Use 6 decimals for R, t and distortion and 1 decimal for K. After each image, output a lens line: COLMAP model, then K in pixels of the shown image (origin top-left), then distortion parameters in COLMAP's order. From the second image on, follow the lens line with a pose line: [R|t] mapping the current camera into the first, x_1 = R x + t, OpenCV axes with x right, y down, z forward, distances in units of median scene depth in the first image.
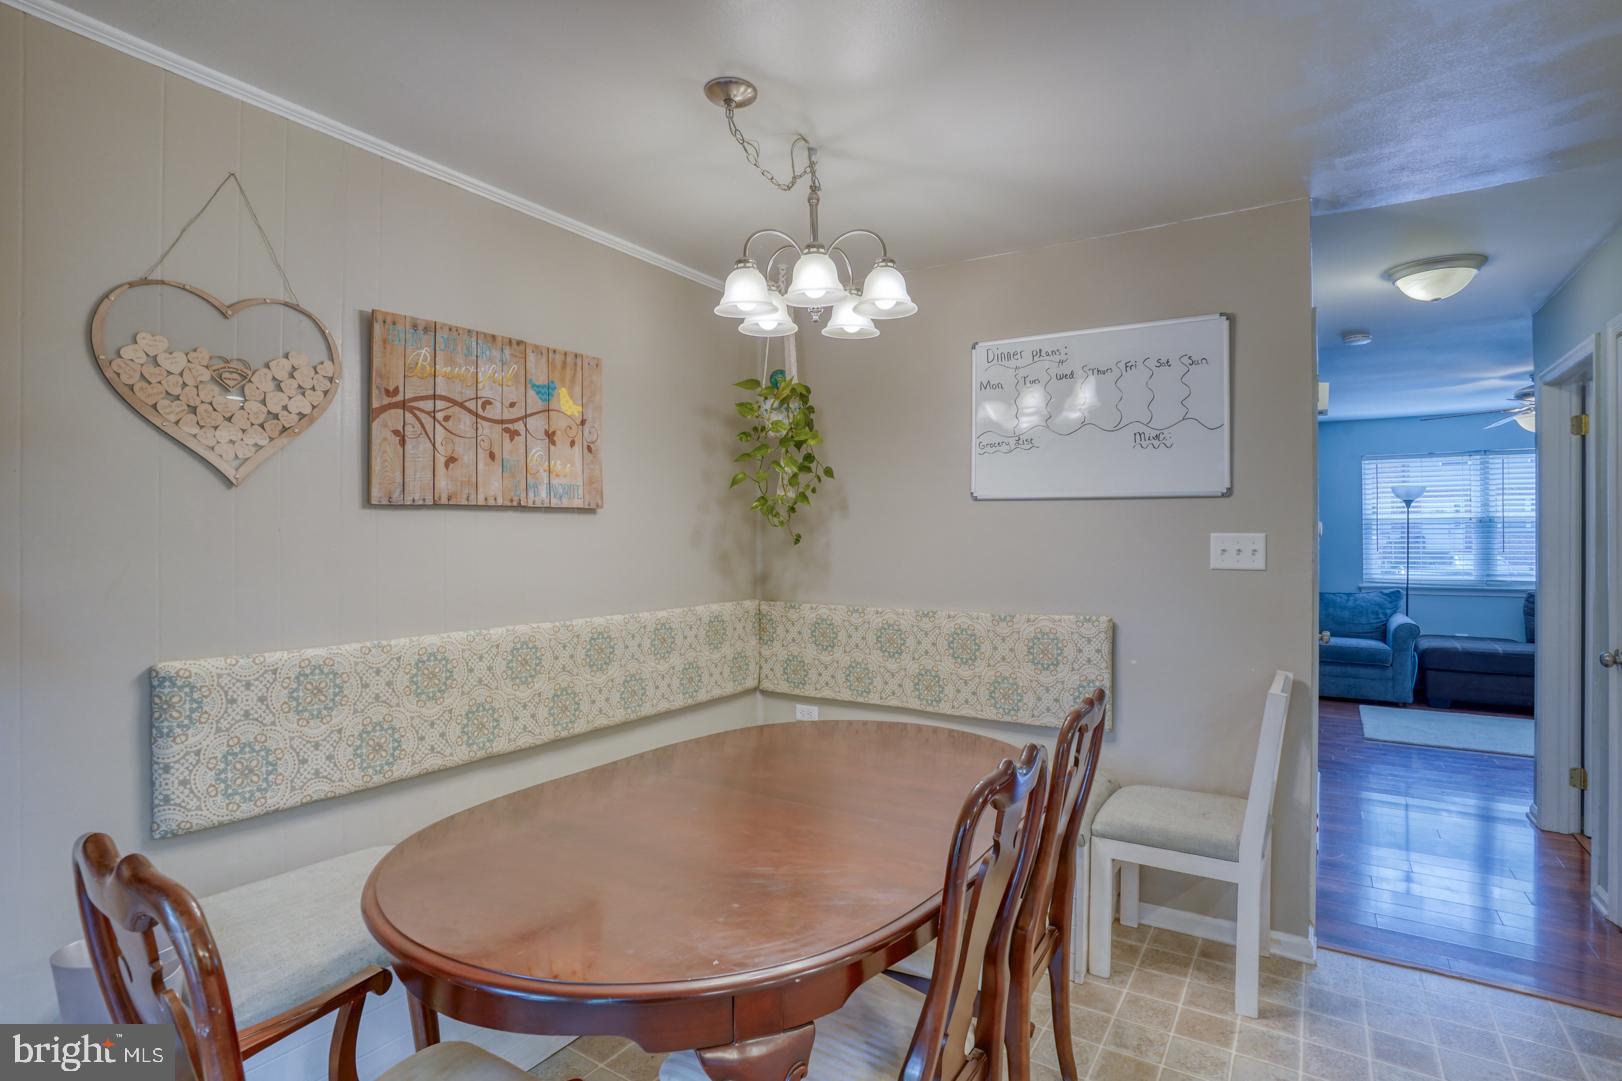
lens RADIAL K [[781.3, 0, 824.5], [0, 781.3, 542.6], [0, 0, 1]] dist [-0.002815, 0.002731]
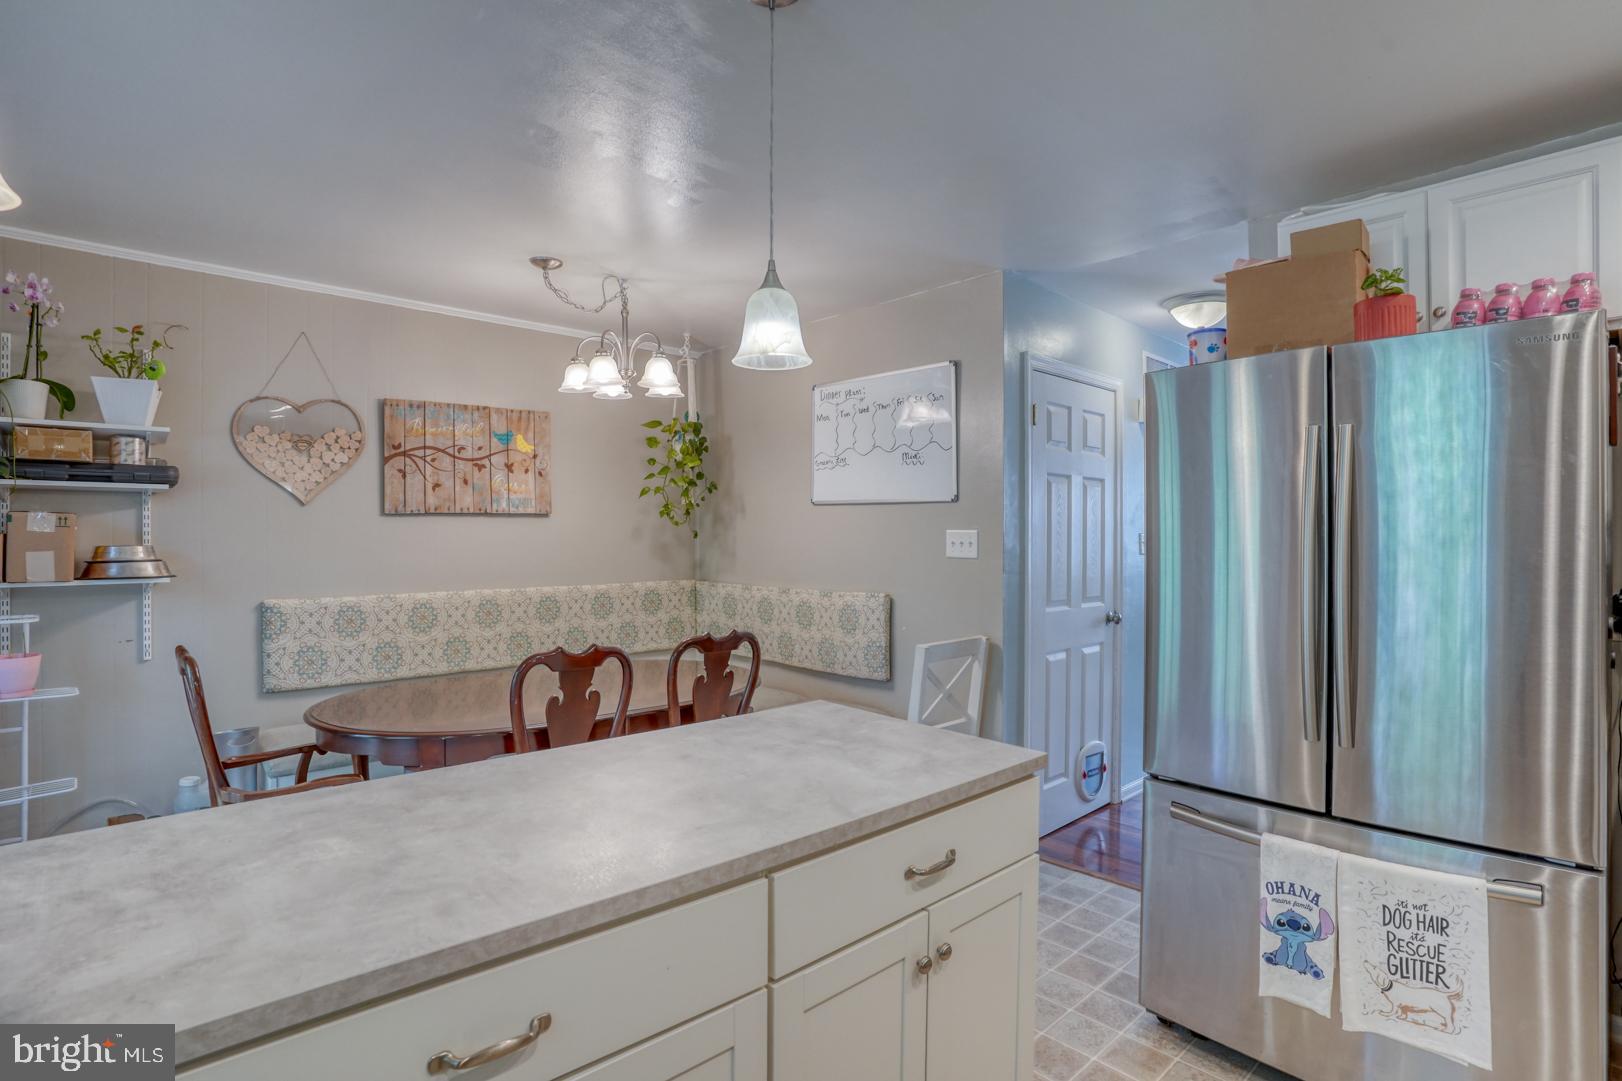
lens RADIAL K [[781.3, 0, 805.2], [0, 781.3, 545.6], [0, 0, 1]] dist [-0.002815, 0.002731]
pose [[0.964155, 0.003684, -0.265313, 0.659571], [-0.001289, 0.999957, 0.009201, 0.003022], [0.265336, -0.008529, 0.964118, -0.344175]]
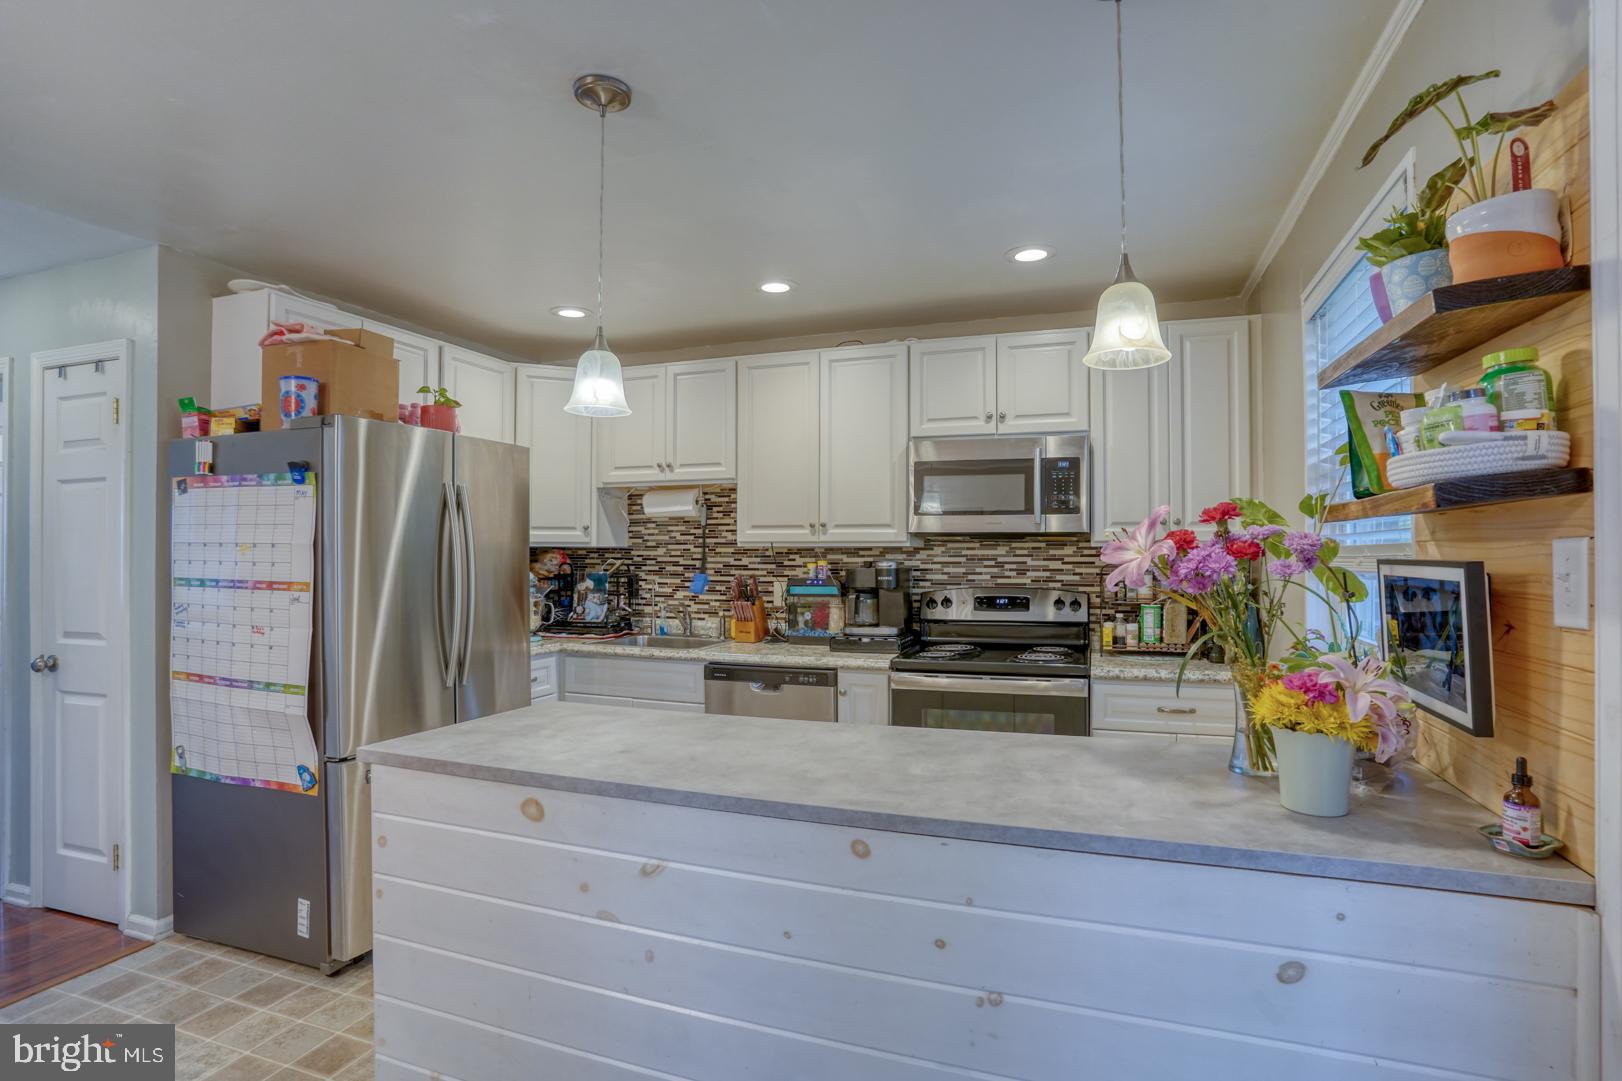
lens RADIAL K [[781.3, 0, 818.6], [0, 781.3, 539.1], [0, 0, 1]] dist [-0.002815, 0.002731]
pose [[-0.203845, 0.007787, 0.978972, -2.308741], [-0.003024, 0.999959, -0.008584, -0.005012], [-0.978998, -0.004710, -0.203813, 1.374788]]
